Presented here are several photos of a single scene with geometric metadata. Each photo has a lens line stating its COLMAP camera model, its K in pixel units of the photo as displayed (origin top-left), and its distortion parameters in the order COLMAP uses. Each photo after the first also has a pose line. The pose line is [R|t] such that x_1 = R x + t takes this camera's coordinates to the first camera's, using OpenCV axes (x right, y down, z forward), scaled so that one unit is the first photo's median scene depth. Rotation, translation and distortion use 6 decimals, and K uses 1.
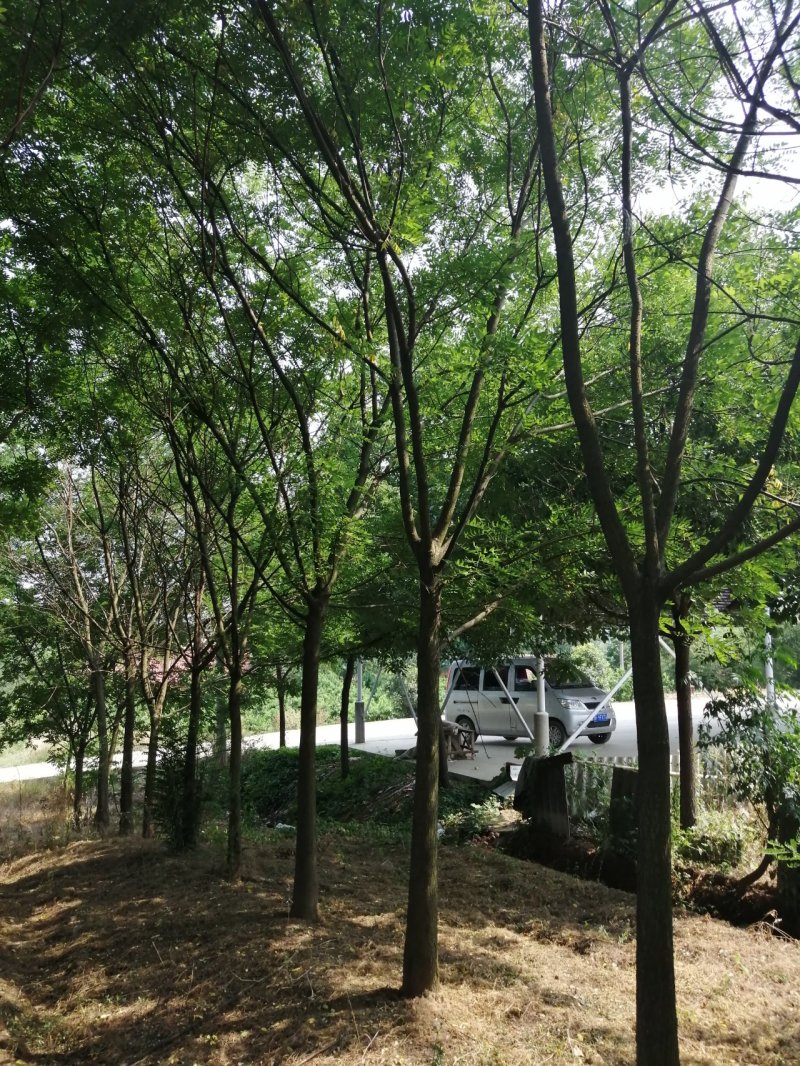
lens RADIAL K [[834.6, 0, 400.0], [0, 834.6, 533.0], [0, 0, 1]] dist [-0.024099, 0.065281]
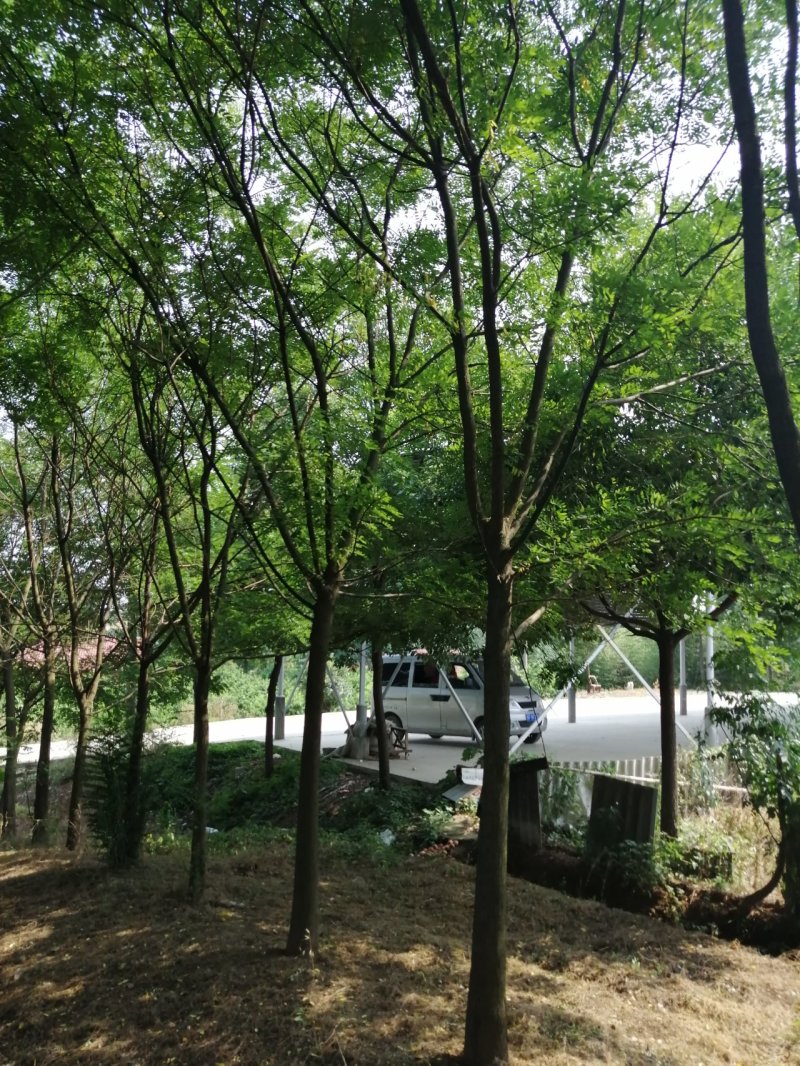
lens RADIAL K [[834.6, 0, 400.0], [0, 834.6, 533.0], [0, 0, 1]] dist [-0.024099, 0.065281]
pose [[0.991726, 0.040696, 0.121748, -0.093301], [-0.041655, 0.999118, 0.005342, 0.011831], [-0.121424, -0.010369, 0.992547, 0.093738]]
